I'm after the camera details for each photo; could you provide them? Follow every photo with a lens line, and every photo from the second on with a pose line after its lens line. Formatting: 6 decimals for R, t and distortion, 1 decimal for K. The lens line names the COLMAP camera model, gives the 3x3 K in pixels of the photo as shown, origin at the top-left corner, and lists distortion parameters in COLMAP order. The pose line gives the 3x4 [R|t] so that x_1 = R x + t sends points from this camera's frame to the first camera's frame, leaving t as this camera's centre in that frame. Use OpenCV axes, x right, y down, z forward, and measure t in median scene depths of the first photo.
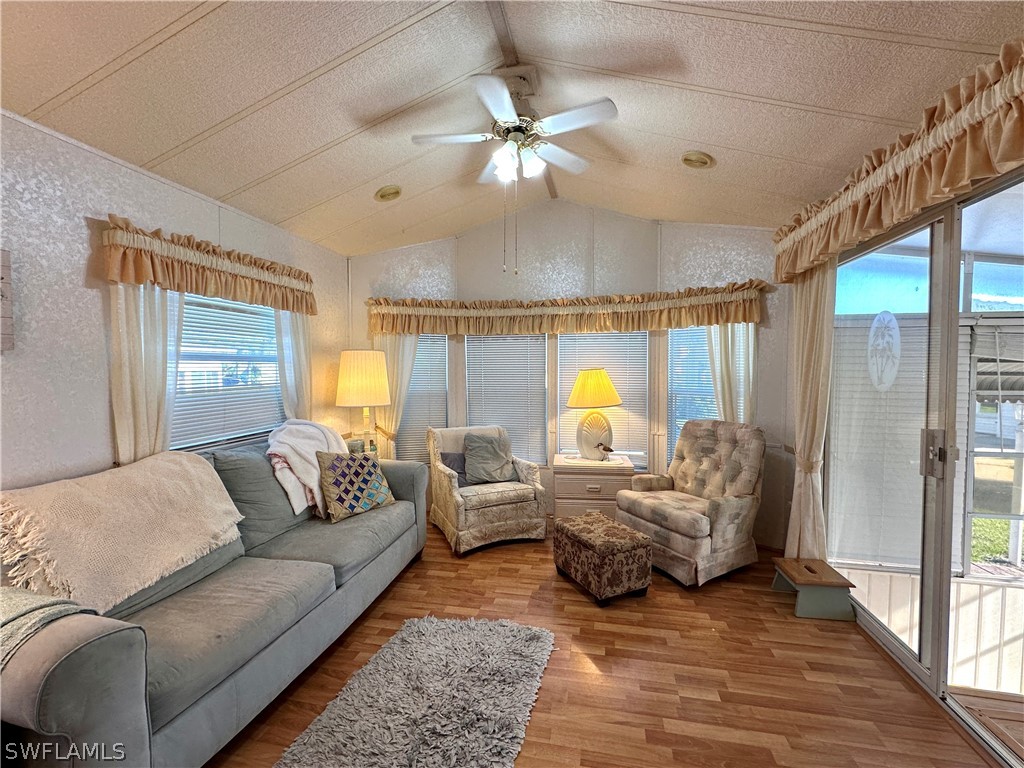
lens RADIAL K [[428.8, 0, 514.0], [0, 428.8, 382.4], [0, 0, 1]] dist [0.000147, 0.000046]
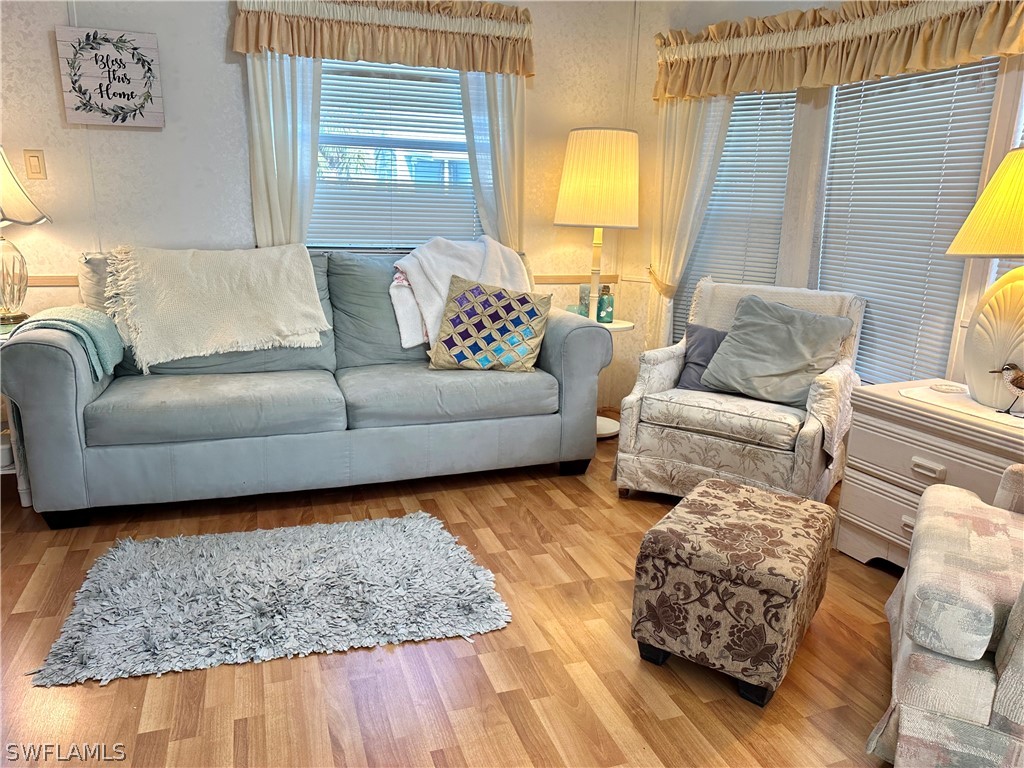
lens RADIAL K [[719.6, 0, 512.0], [0, 719.6, 384.0], [0, 0, 1]] dist [0.079161, -0.110727]
pose [[0.521095, 0.221923, -0.824142, 0.632100], [-0.056319, 0.972441, 0.226246, 0.058253], [0.851639, -0.071481, 0.519232, 0.434226]]
